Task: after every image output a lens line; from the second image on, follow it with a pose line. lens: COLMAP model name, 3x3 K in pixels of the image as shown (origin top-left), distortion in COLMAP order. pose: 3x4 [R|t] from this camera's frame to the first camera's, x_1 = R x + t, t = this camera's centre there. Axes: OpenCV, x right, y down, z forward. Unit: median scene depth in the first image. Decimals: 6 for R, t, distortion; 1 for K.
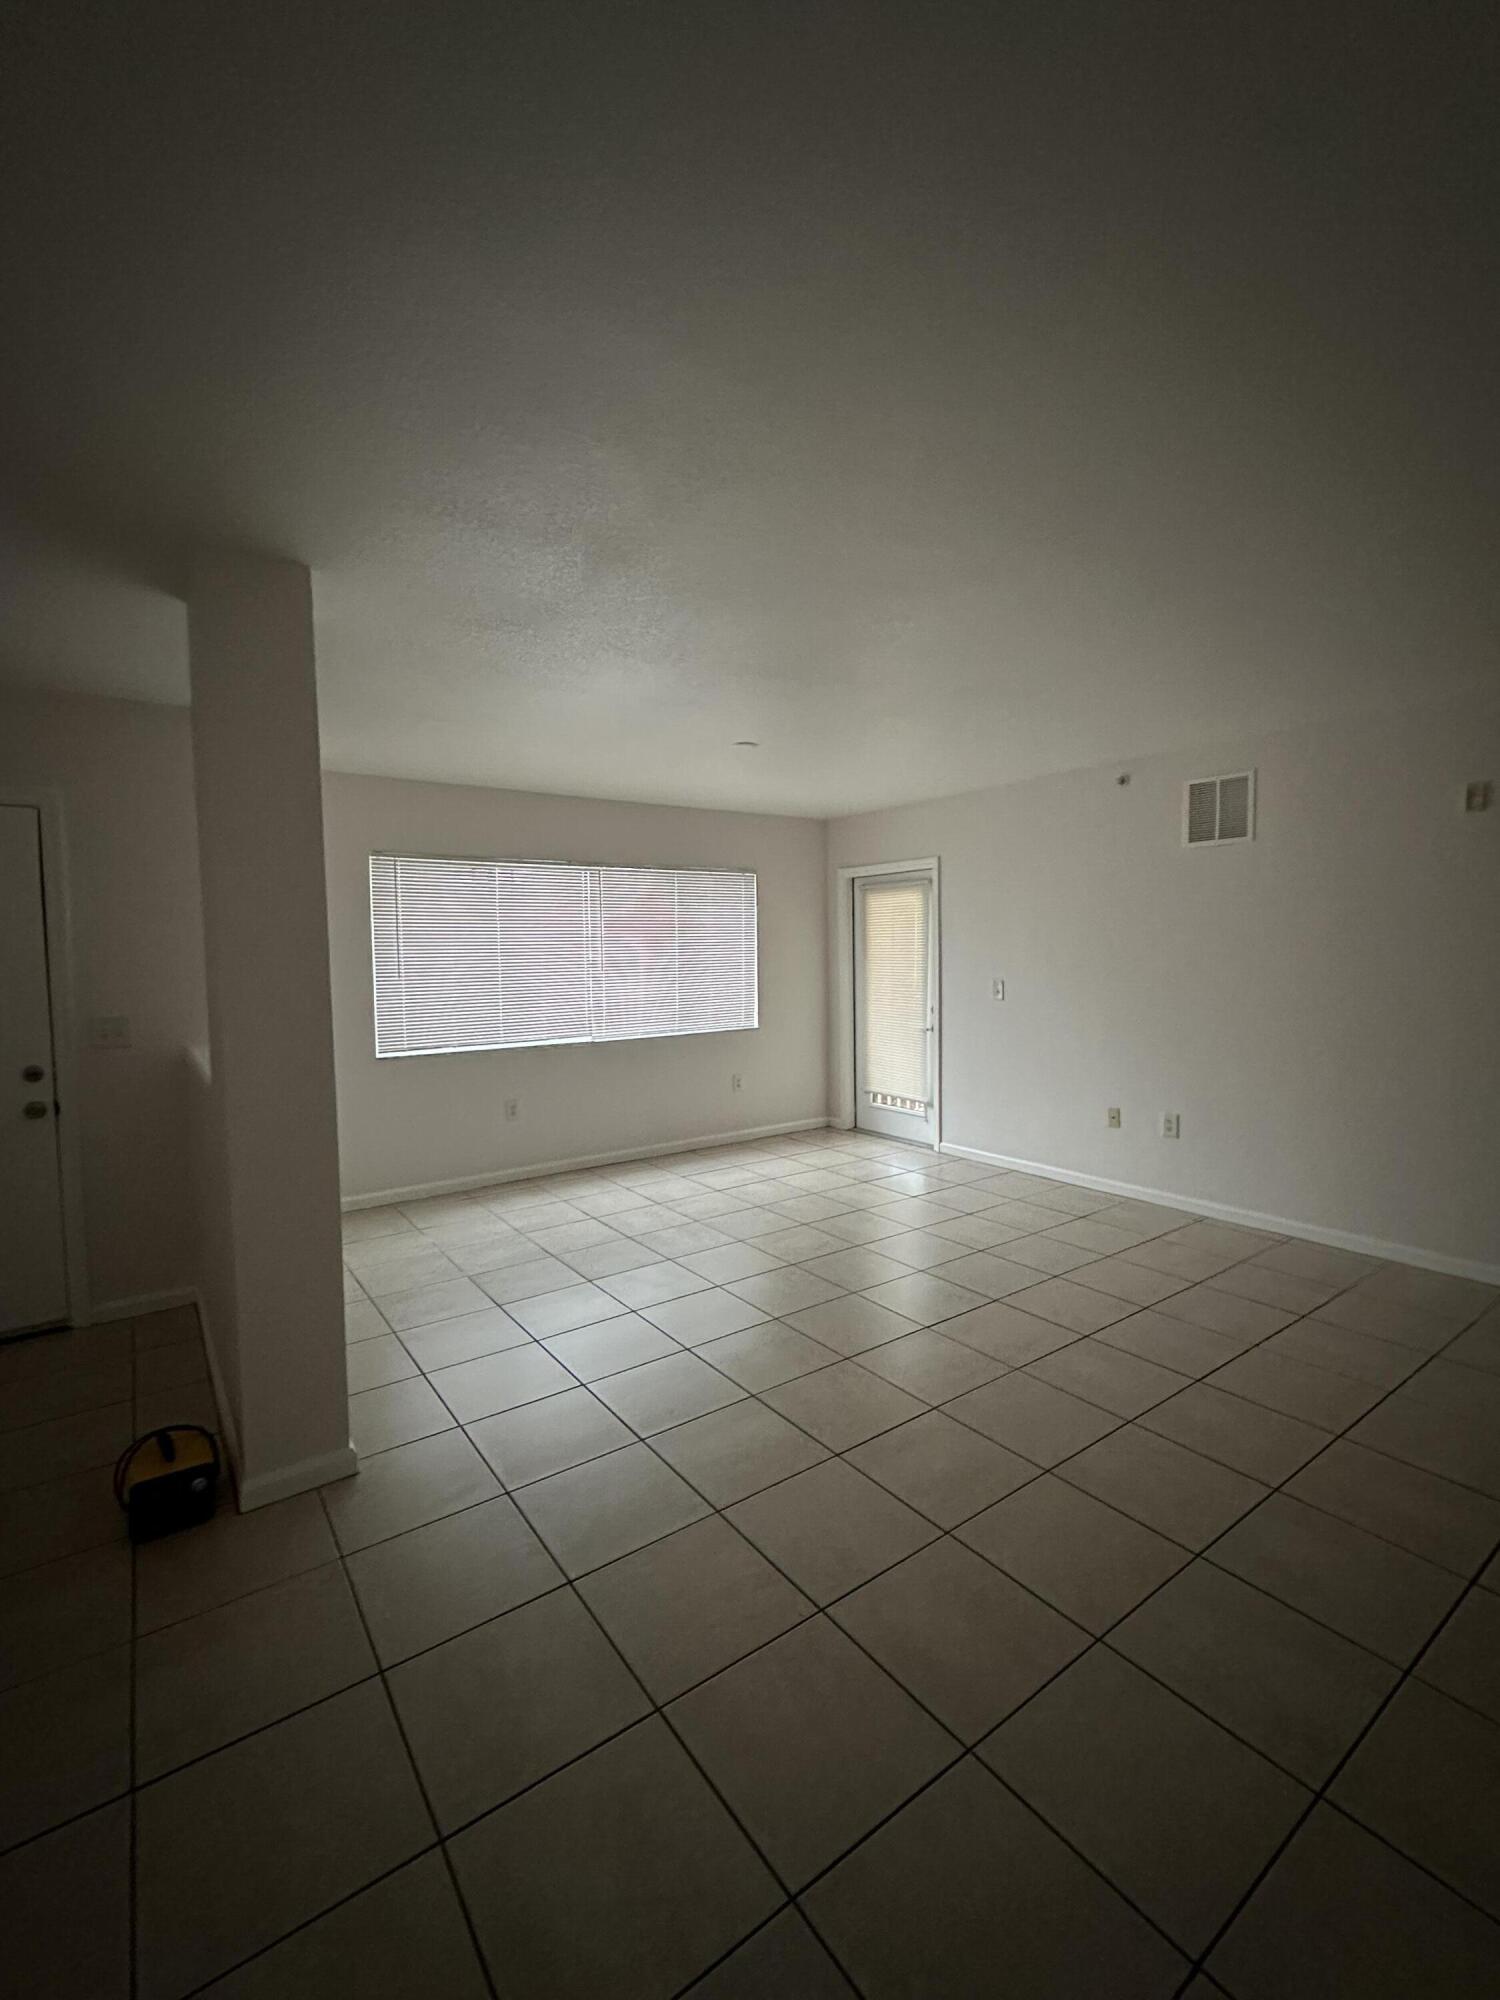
lens RADIAL K [[857.0, 0, 748.3], [0, 857.0, 999.0], [0, 0, 1]] dist [-0.003439, 0.001159]
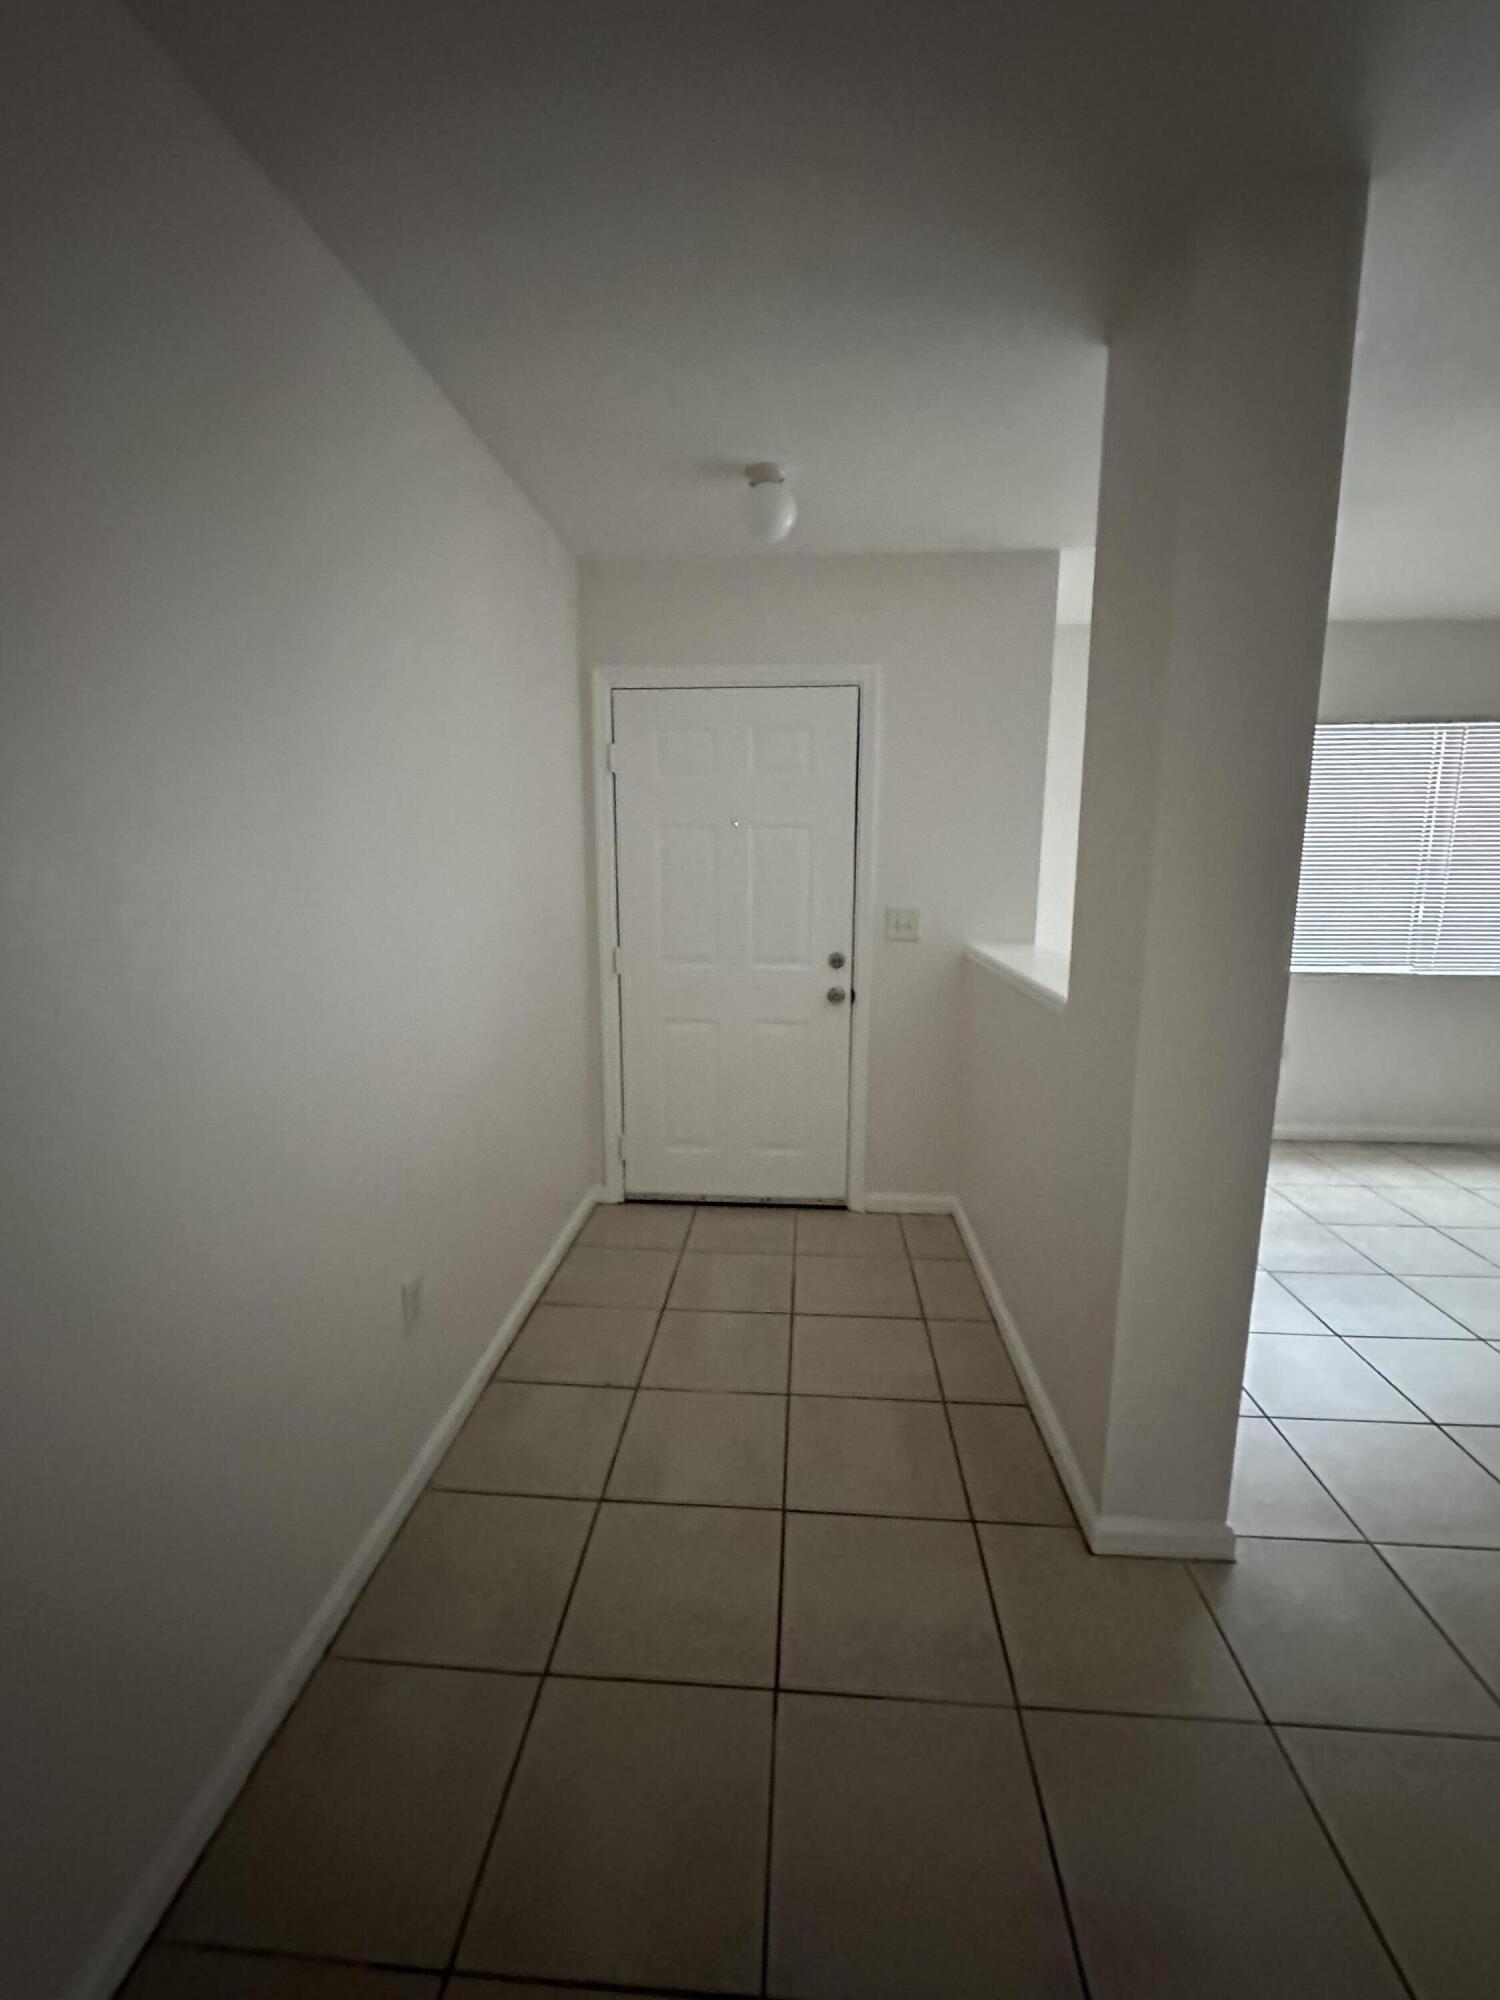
lens RADIAL K [[857.0, 0, 750.4], [0, 857.0, 1001.8], [0, 0, 1]] dist [-0.003439, 0.001159]
pose [[0.770523, 0.125029, -0.625029, -0.161908], [-0.049565, 0.989357, 0.136806, 0.001638], [0.635482, -0.074433, 0.768520, 0.091268]]
